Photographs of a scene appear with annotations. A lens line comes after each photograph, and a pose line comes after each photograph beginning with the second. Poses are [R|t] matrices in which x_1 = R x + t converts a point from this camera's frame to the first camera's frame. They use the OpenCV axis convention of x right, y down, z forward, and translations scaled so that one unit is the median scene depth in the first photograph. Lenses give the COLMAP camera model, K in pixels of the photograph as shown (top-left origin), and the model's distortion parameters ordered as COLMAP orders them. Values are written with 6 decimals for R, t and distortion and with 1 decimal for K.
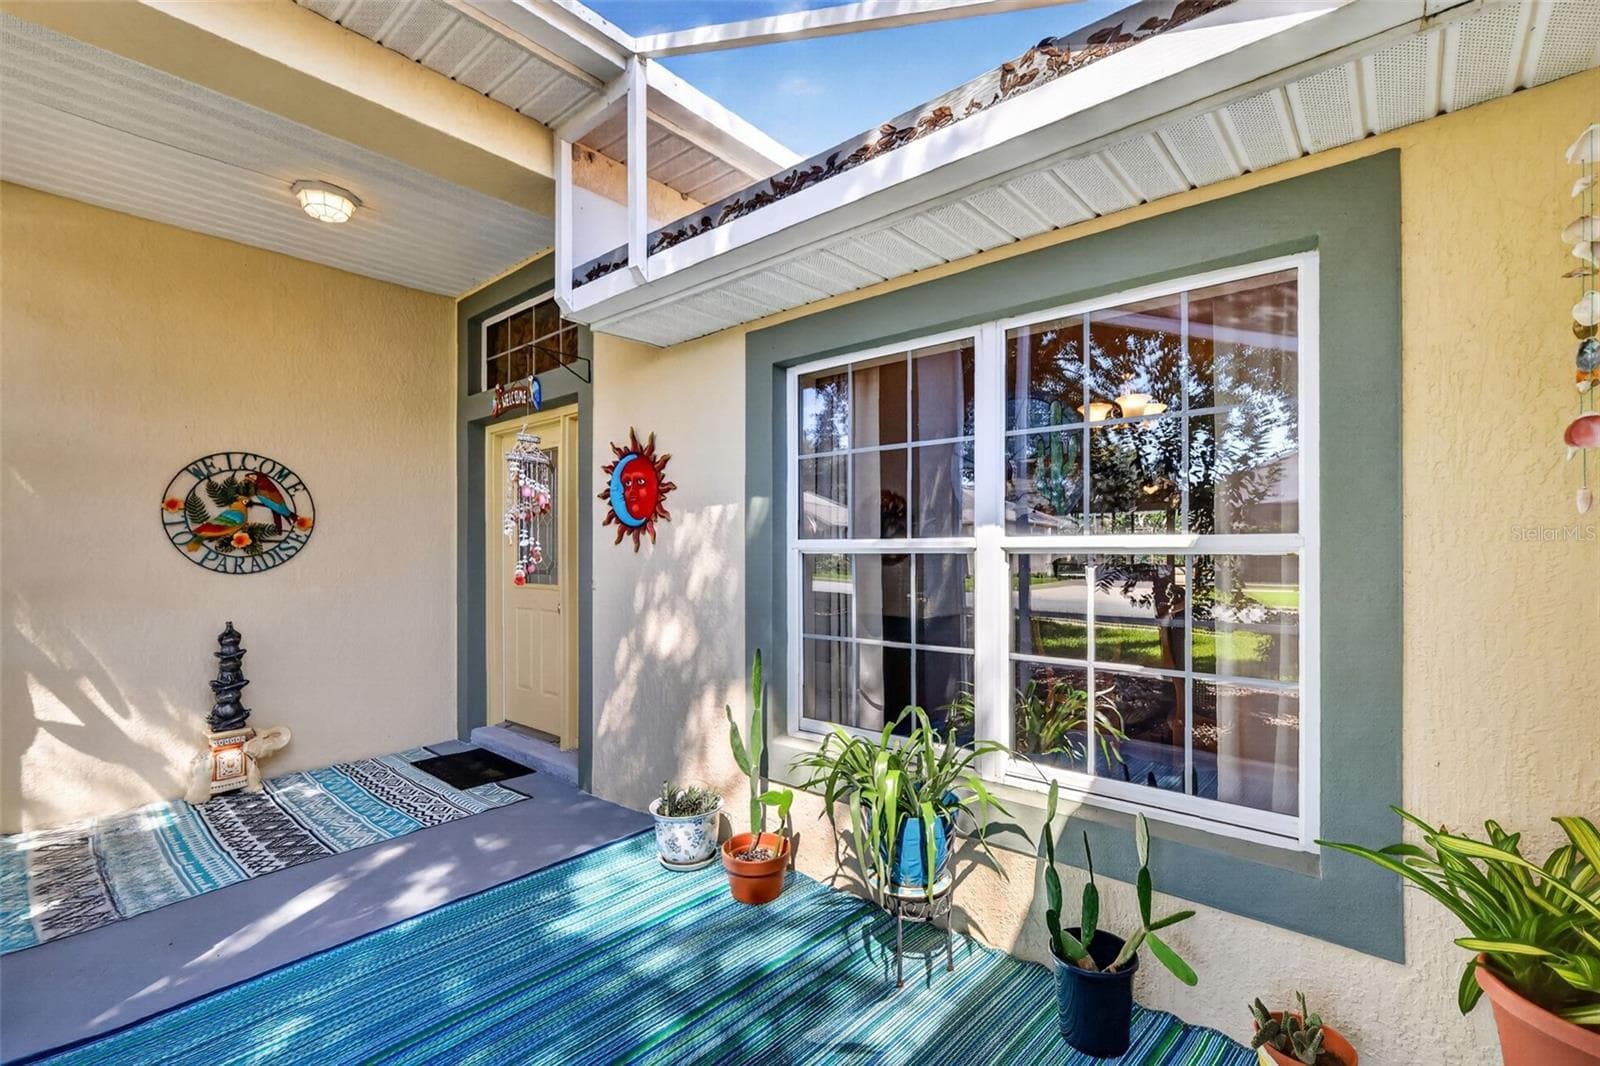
lens RADIAL K [[703.1, 0, 804.7], [0, 703.1, 549.2], [0, 0, 1]] dist [0.000084, 0.000101]
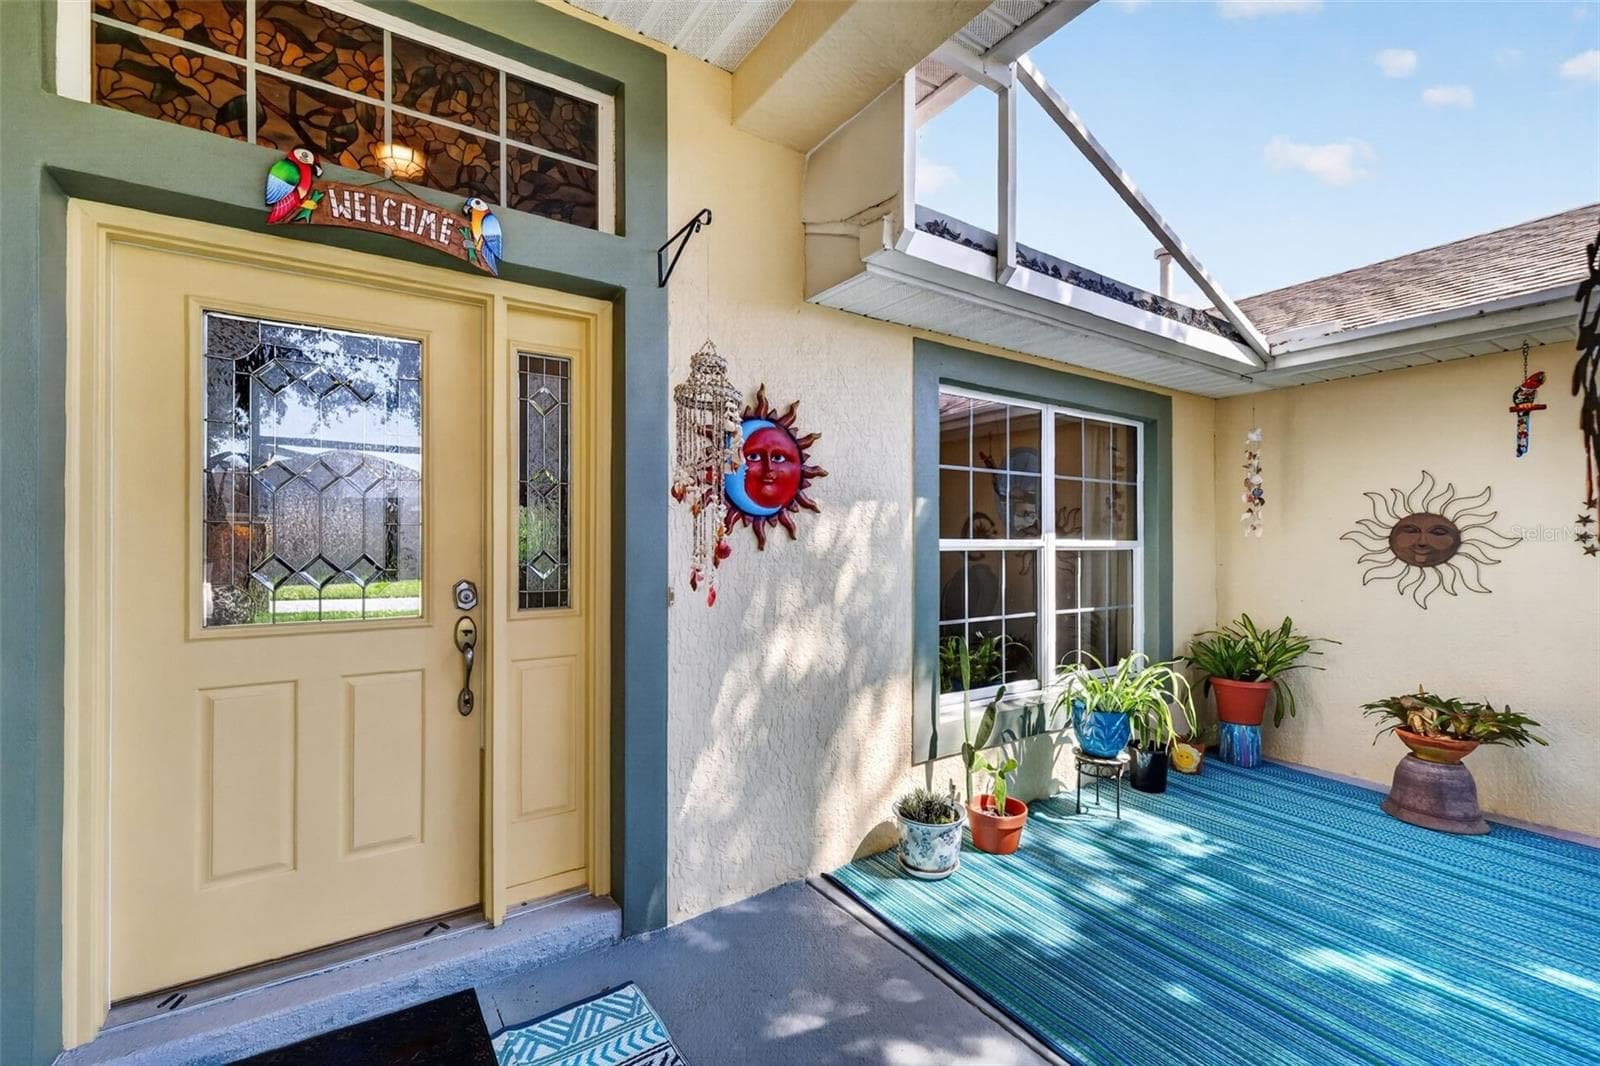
lens RADIAL K [[702.6, 0, 803.2], [0, 702.6, 544.7], [0, 0, 1]] dist [0.002772, 0.000244]
pose [[0.256772, 0.006984, 0.966447, -1.138327], [-0.000258, 0.999974, -0.007158, 0.004402], [-0.966472, 0.001589, 0.256767, 0.906133]]
